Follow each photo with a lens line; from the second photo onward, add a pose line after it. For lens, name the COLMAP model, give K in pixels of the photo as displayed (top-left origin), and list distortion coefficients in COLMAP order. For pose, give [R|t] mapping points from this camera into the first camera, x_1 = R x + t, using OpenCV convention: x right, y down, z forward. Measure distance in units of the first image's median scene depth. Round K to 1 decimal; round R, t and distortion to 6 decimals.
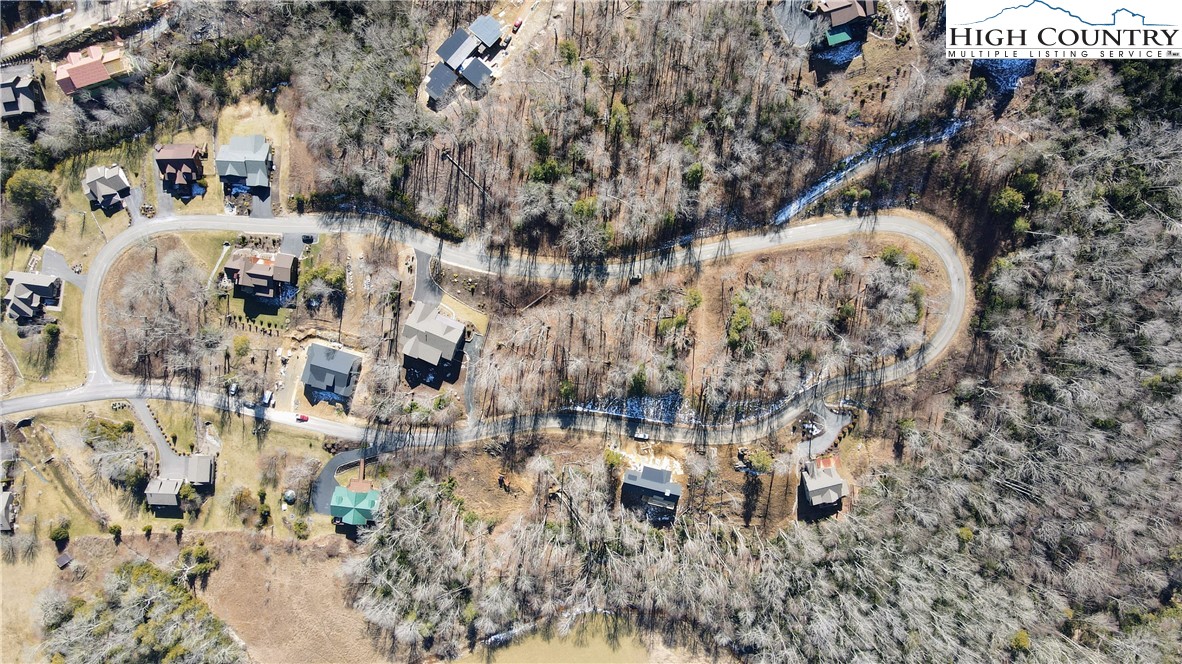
lens RADIAL K [[840.1, 0, 591.0], [0, 840.1, 332.0], [0, 0, 1]] dist [0.006250, 0.005144]
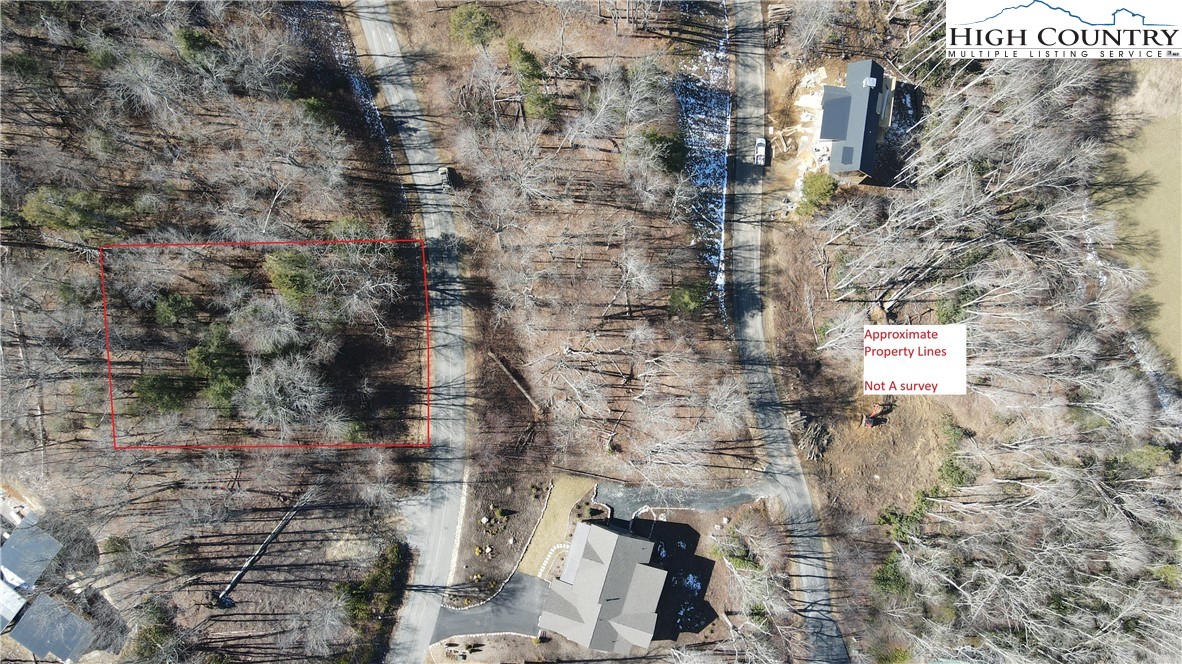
lens RADIAL K [[825.4, 0, 593.4], [0, 825.4, 350.3], [0, 0, 1]] dist [0.006660, 0.002761]
pose [[-0.099065, -0.992442, 0.072426, -0.087006], [0.995038, -0.098122, 0.016470, 0.002266], [-0.009239, 0.073698, 0.997238, 0.514832]]
